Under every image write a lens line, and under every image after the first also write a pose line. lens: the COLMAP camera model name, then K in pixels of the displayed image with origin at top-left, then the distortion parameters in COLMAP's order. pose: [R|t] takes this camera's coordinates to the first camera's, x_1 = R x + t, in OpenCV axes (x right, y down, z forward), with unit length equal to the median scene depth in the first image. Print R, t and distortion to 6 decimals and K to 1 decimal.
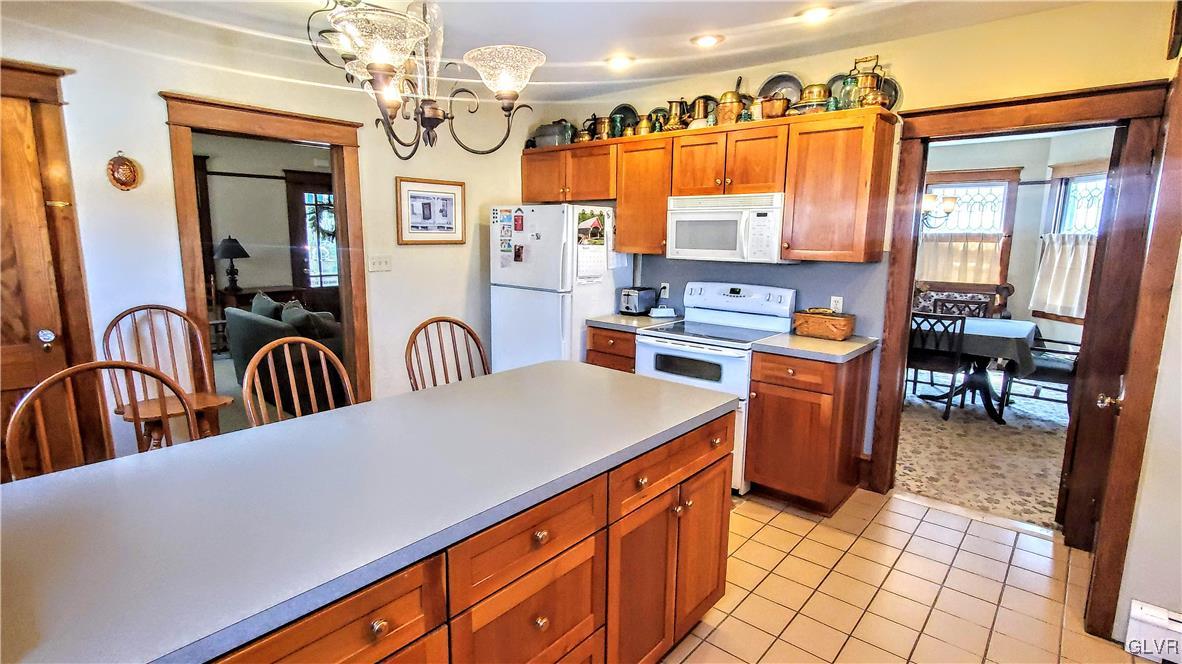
lens RADIAL K [[576.8, 0, 591.0], [0, 576.8, 332.0], [0, 0, 1]] dist [0.013347, 0.000528]
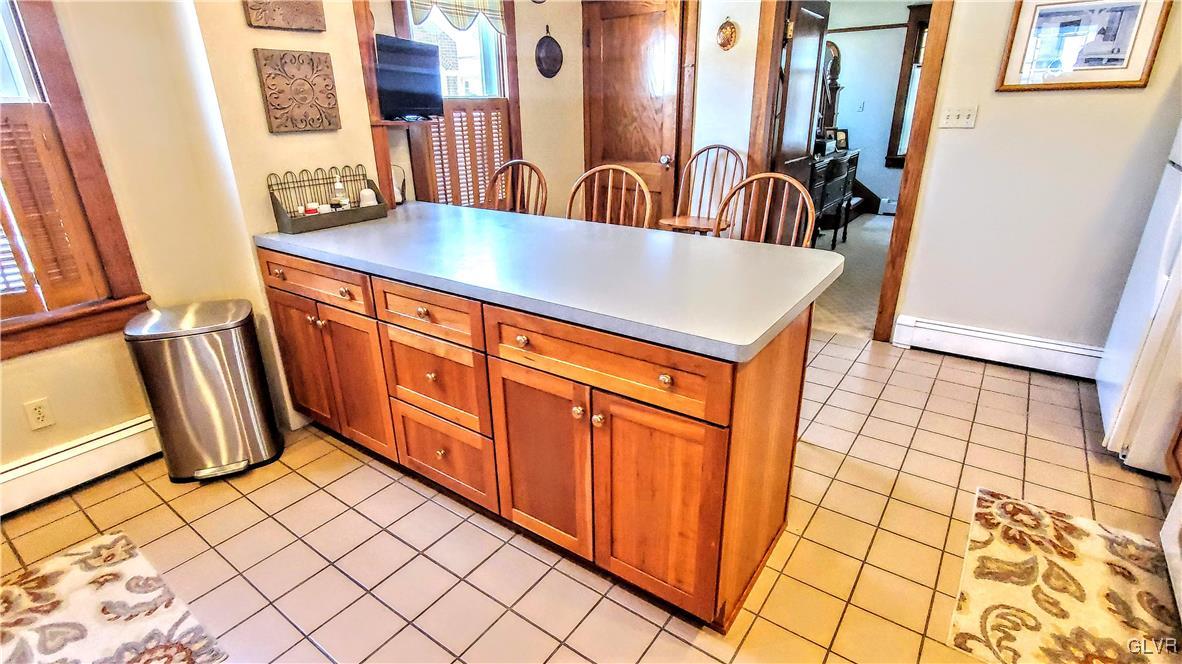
lens RADIAL K [[581.9, 0, 582.2], [0, 581.9, 329.3], [0, 0, 1]] dist [-0.004538, 0.006796]
pose [[0.079099, 0.349649, -0.933536, 0.655068], [-0.150040, 0.929978, 0.335603, -0.059813], [0.985511, 0.113521, 0.126022, 0.654424]]
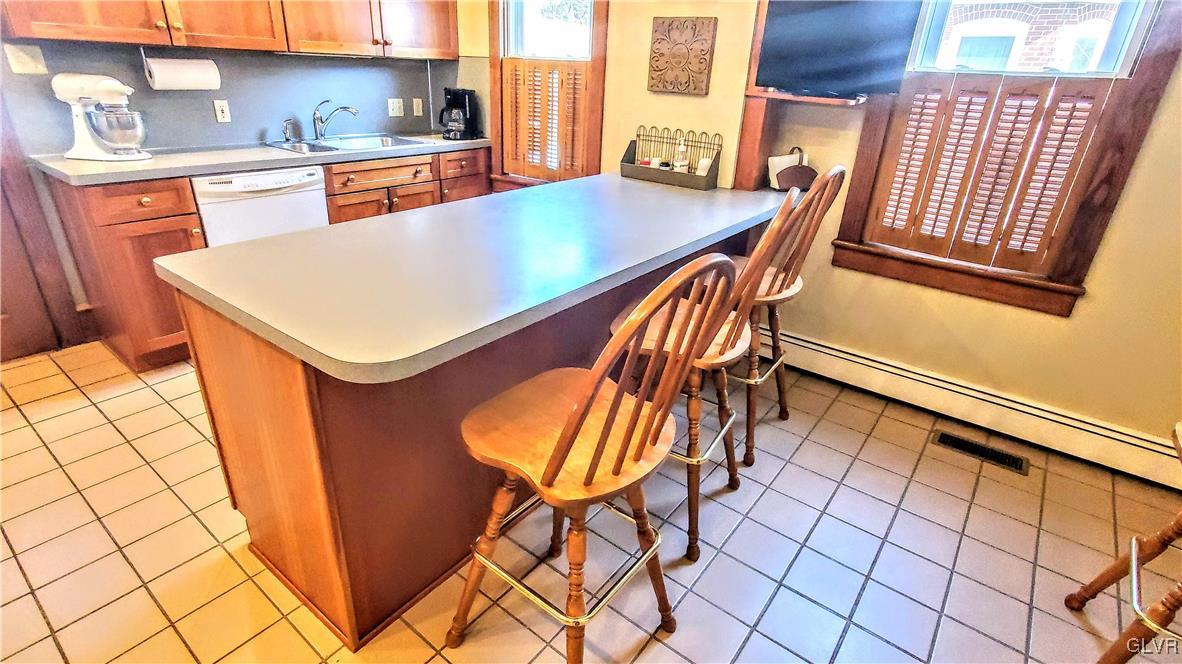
lens RADIAL K [[581.9, 0, 582.2], [0, 581.9, 329.3], [0, 0, 1]] dist [-0.004538, 0.006796]
pose [[-0.997597, -0.029656, -0.062618, -0.171394], [-0.059716, 0.826338, 0.560000, -0.196530], [0.035136, 0.562394, -0.826123, 1.379784]]
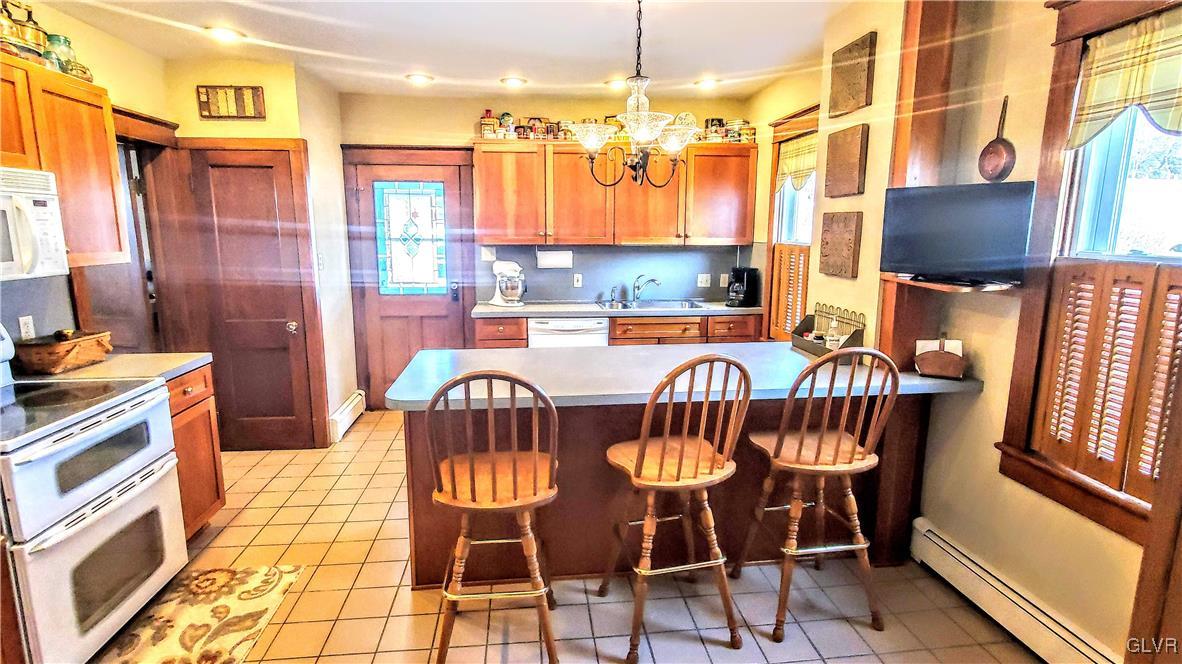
lens RADIAL K [[581.9, 0, 582.2], [0, 581.9, 329.3], [0, 0, 1]] dist [-0.004538, 0.006796]
pose [[-0.726209, -0.129455, 0.675175, -0.805747], [0.107302, 0.948730, 0.297317, -0.261011], [-0.679048, 0.288362, -0.675086, 1.410684]]
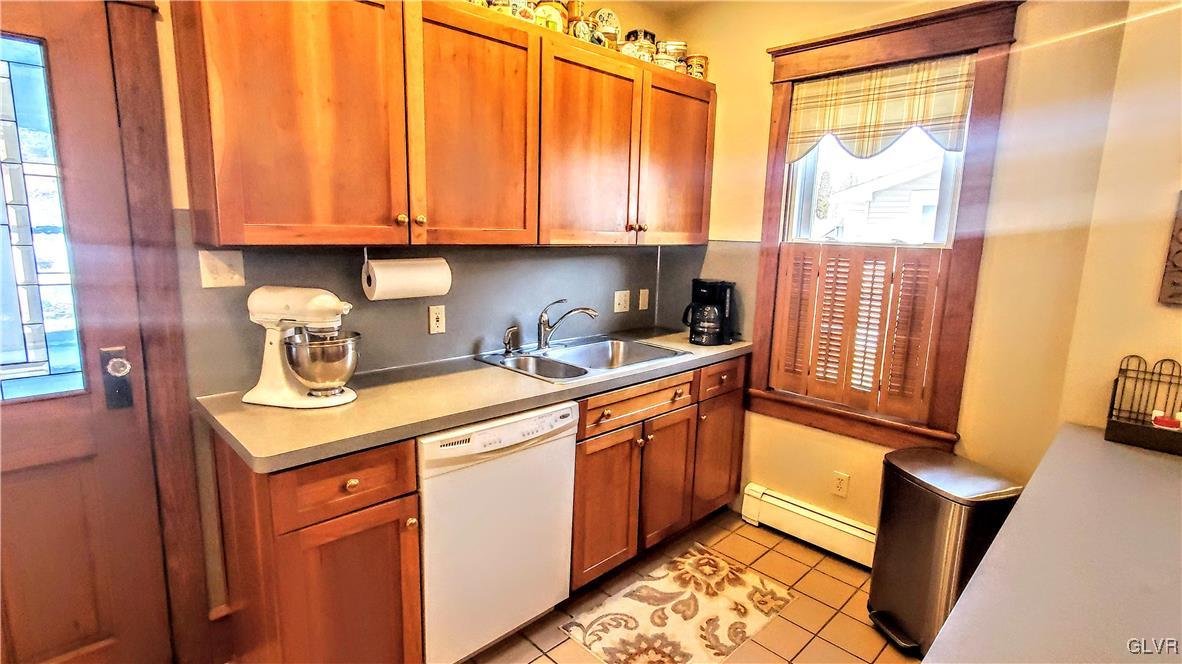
lens RADIAL K [[581.9, 0, 582.2], [0, 581.9, 329.3], [0, 0, 1]] dist [-0.004538, 0.006796]
pose [[-0.995488, -0.049757, 0.080799, 0.224386], [-0.019569, 0.940839, 0.338287, -0.142407], [-0.092851, 0.335179, -0.937568, 0.917470]]
